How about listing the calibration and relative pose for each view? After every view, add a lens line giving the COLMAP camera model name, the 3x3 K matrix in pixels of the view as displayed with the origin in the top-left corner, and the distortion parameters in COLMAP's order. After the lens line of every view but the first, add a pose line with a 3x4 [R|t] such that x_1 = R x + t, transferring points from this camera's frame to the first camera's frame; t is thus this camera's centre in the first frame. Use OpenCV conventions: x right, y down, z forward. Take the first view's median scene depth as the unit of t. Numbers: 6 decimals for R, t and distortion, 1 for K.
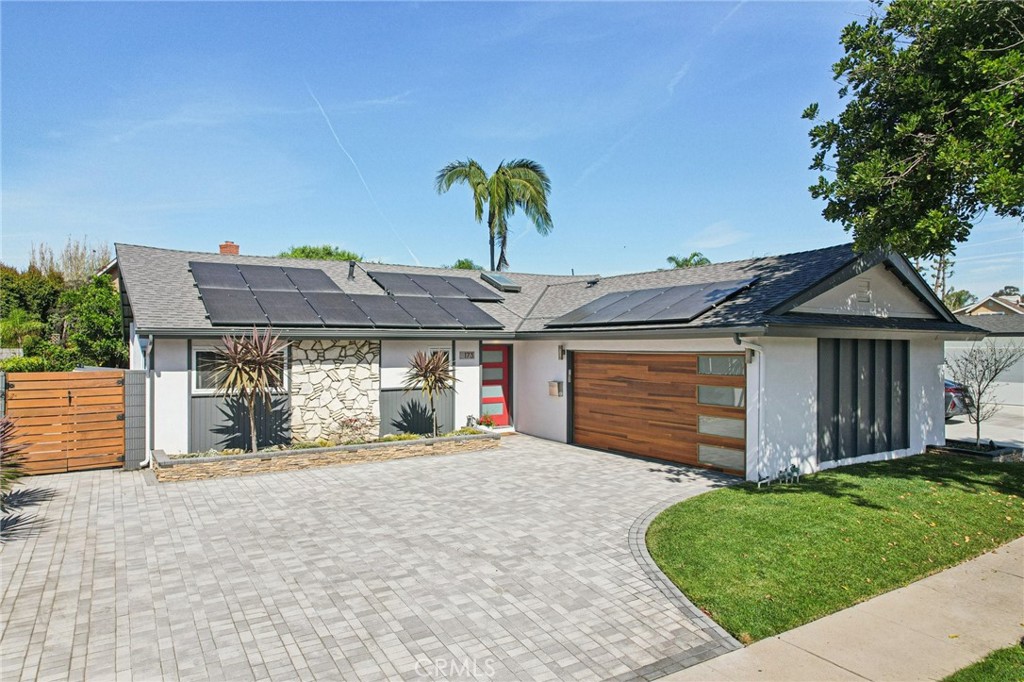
lens RADIAL K [[659.9, 0, 512.0], [0, 659.9, 341.0], [0, 0, 1]] dist [-0.073046, 0.067994]
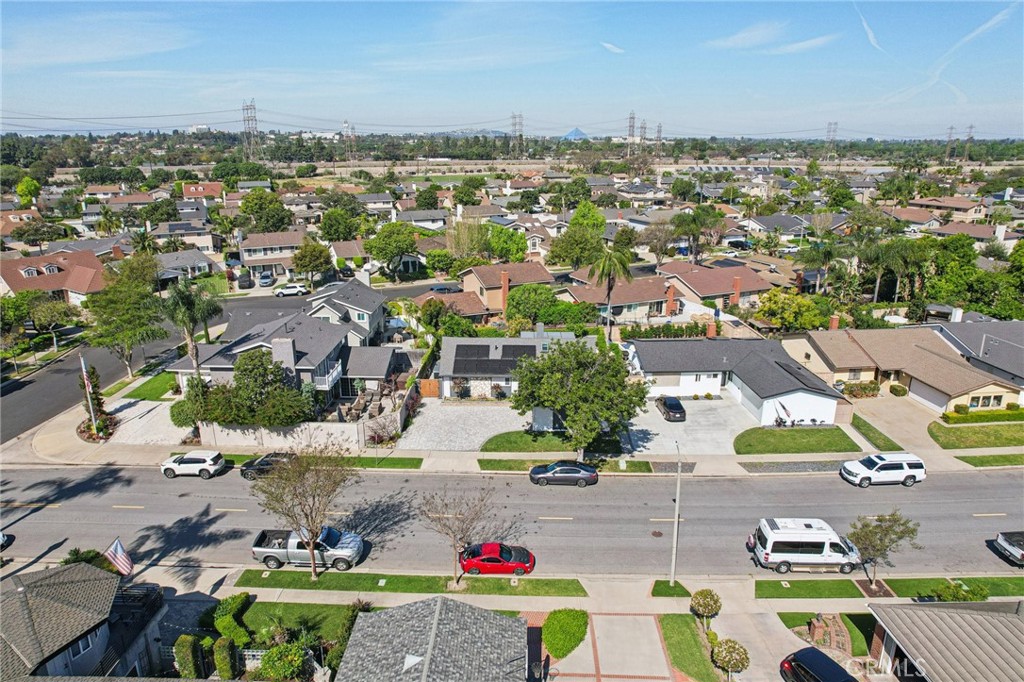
lens RADIAL K [[659.9, 0, 512.0], [0, 659.9, 341.0], [0, 0, 1]] dist [-0.073046, 0.067994]
pose [[0.832024, 0.163734, -0.530026, 2.402049], [0.002317, 0.954416, 0.298472, -1.674326], [0.554735, -0.249564, 0.793717, -2.528013]]
